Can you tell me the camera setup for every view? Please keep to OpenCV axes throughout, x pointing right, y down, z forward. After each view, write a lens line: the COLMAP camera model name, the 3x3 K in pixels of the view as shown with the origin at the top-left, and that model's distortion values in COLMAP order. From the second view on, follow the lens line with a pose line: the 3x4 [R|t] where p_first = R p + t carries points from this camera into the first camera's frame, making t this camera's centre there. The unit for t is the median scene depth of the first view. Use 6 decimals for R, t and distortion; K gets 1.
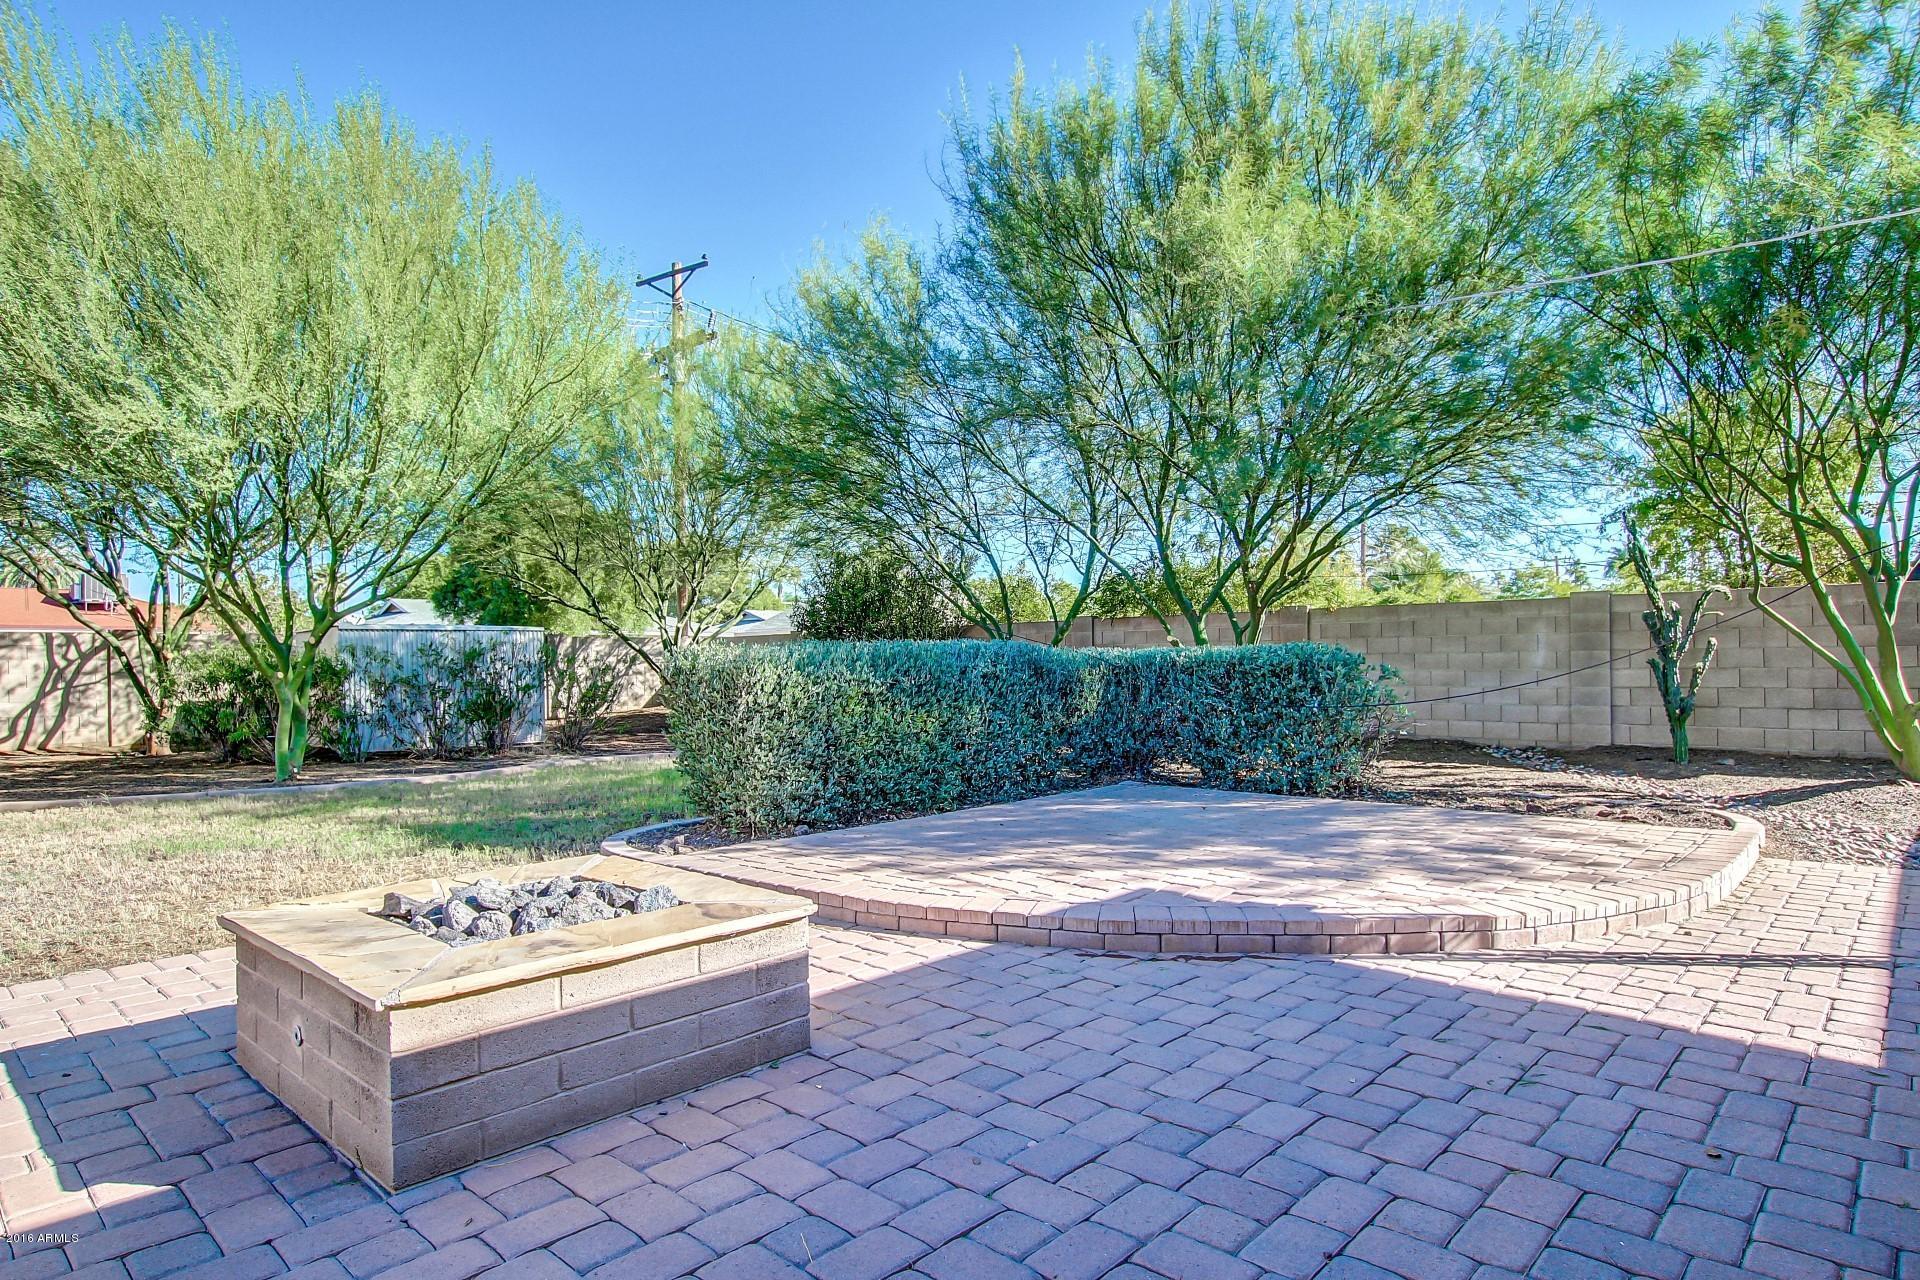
lens RADIAL K [[1035.0, 0, 959.2], [0, 1035.0, 648.7], [0, 0, 1]] dist [-0.020914, 0.000049]
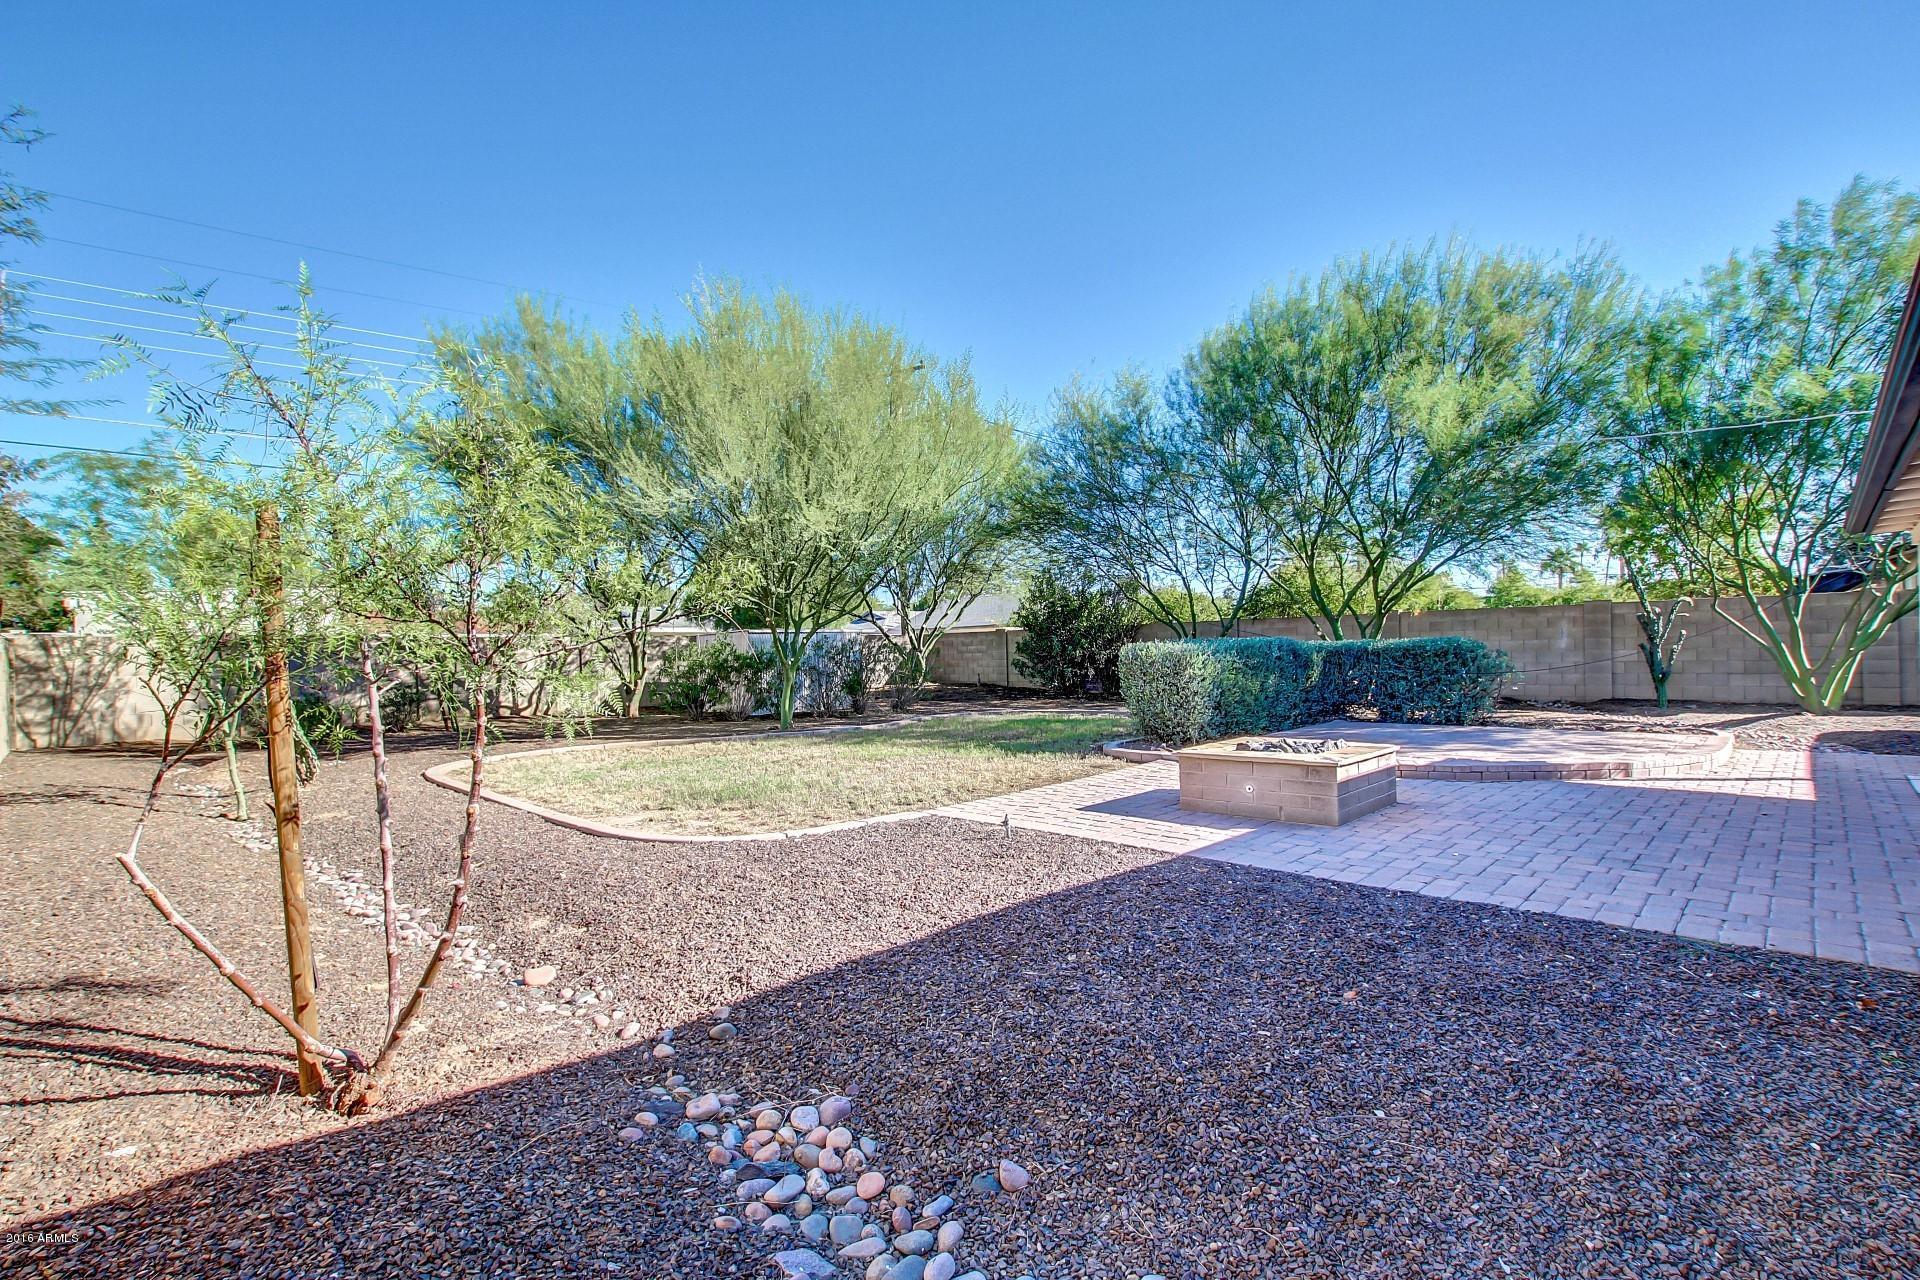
lens RADIAL K [[900.9, 0, 960.8], [0, 900.9, 644.0], [0, 0, 1]] dist [-0.017501, -0.000537]
pose [[0.999947, -0.009930, 0.002766, -0.403429], [0.009912, 0.999929, 0.006631, -0.009159], [-0.002832, -0.006603, 0.999974, -0.397450]]
